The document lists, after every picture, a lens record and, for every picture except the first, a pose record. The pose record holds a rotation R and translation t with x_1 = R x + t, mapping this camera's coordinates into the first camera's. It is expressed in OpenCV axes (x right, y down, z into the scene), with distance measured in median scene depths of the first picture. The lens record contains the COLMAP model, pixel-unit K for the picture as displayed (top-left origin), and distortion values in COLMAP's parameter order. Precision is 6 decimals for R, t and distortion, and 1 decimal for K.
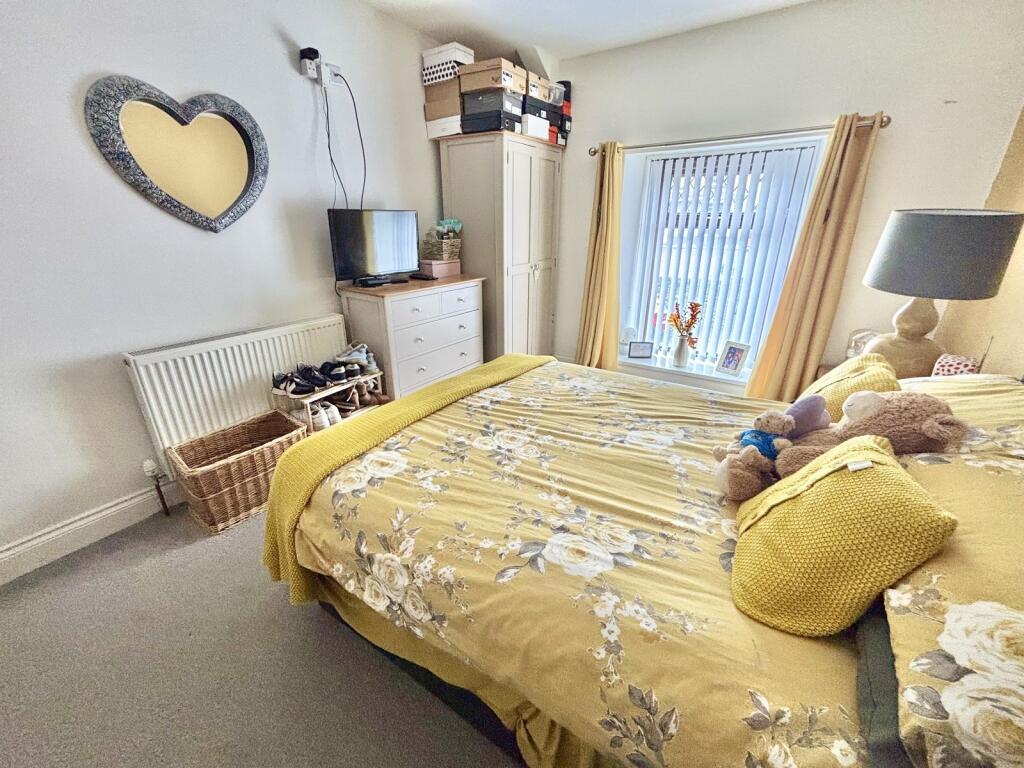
lens RADIAL K [[415.8, 0, 510.3], [0, 415.8, 382.1], [0, 0, 1]] dist [0.001535, 0.000326]
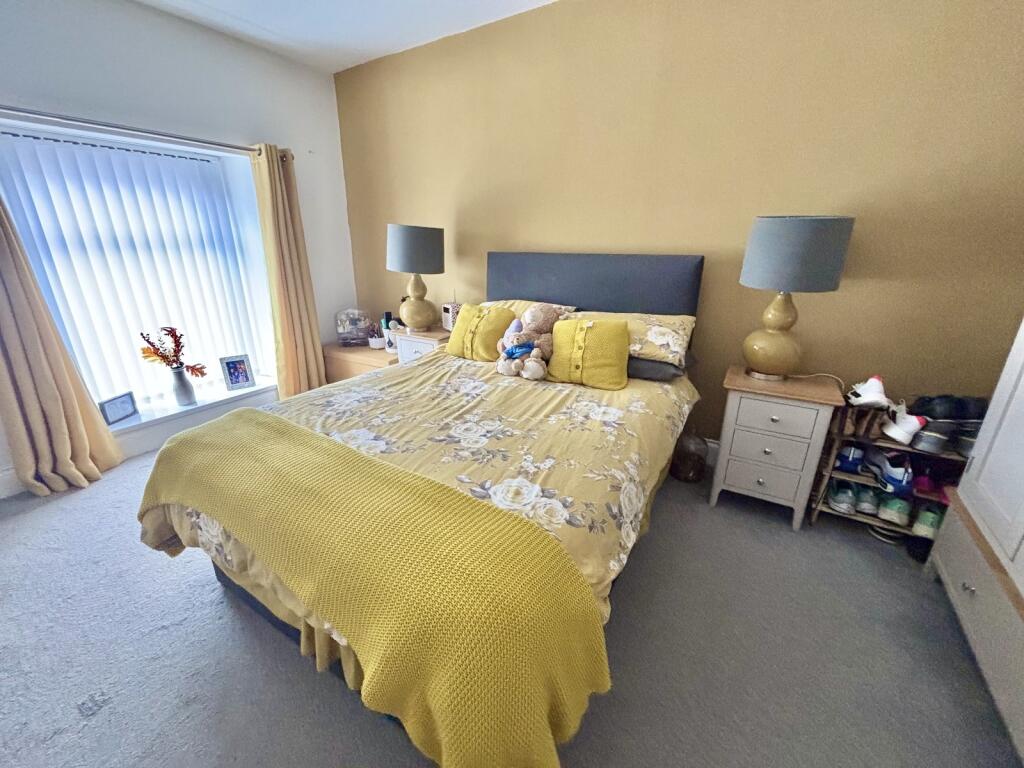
lens RADIAL K [[415.8, 0, 510.3], [0, 415.8, 382.1], [0, 0, 1]] dist [0.001535, 0.000326]
pose [[-0.021857, -0.320684, 0.946934, -0.929272], [0.357220, 0.882131, 0.306984, -0.247525], [-0.933764, 0.344974, 0.095274, 0.751264]]
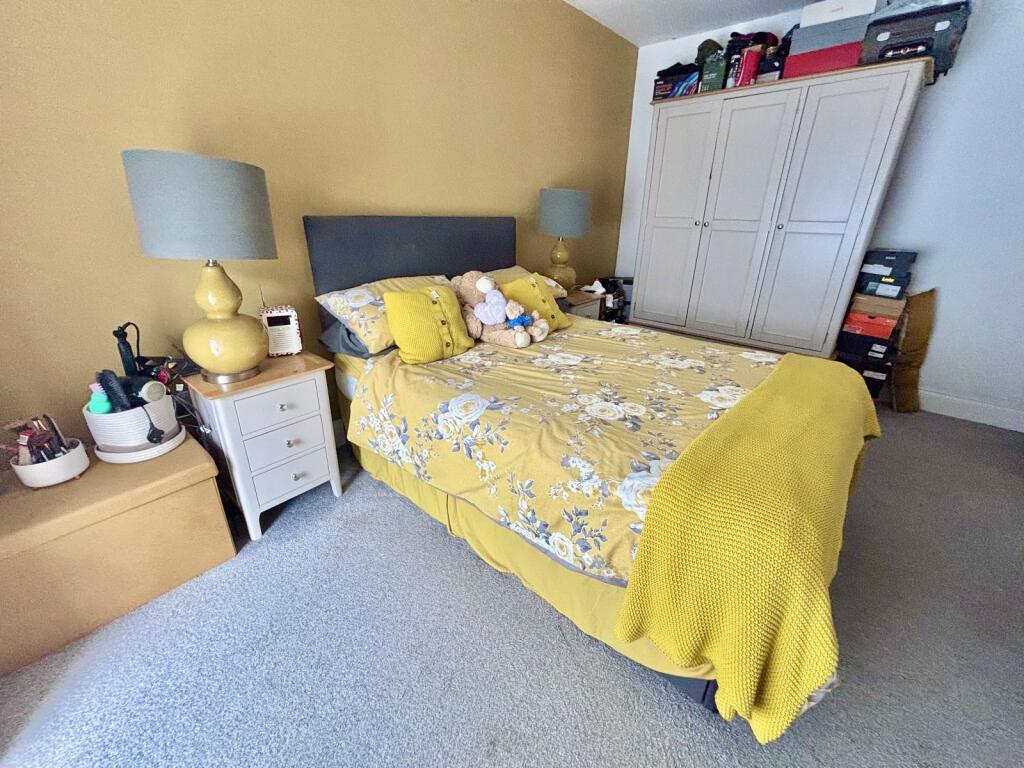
lens RADIAL K [[415.8, 0, 510.3], [0, 415.8, 382.1], [0, 0, 1]] dist [0.001535, 0.000326]
pose [[-0.989267, -0.067602, 0.129538, 0.326526], [0.038944, 0.732479, 0.679674, -0.688827], [-0.140831, 0.677424, -0.721985, 1.992769]]
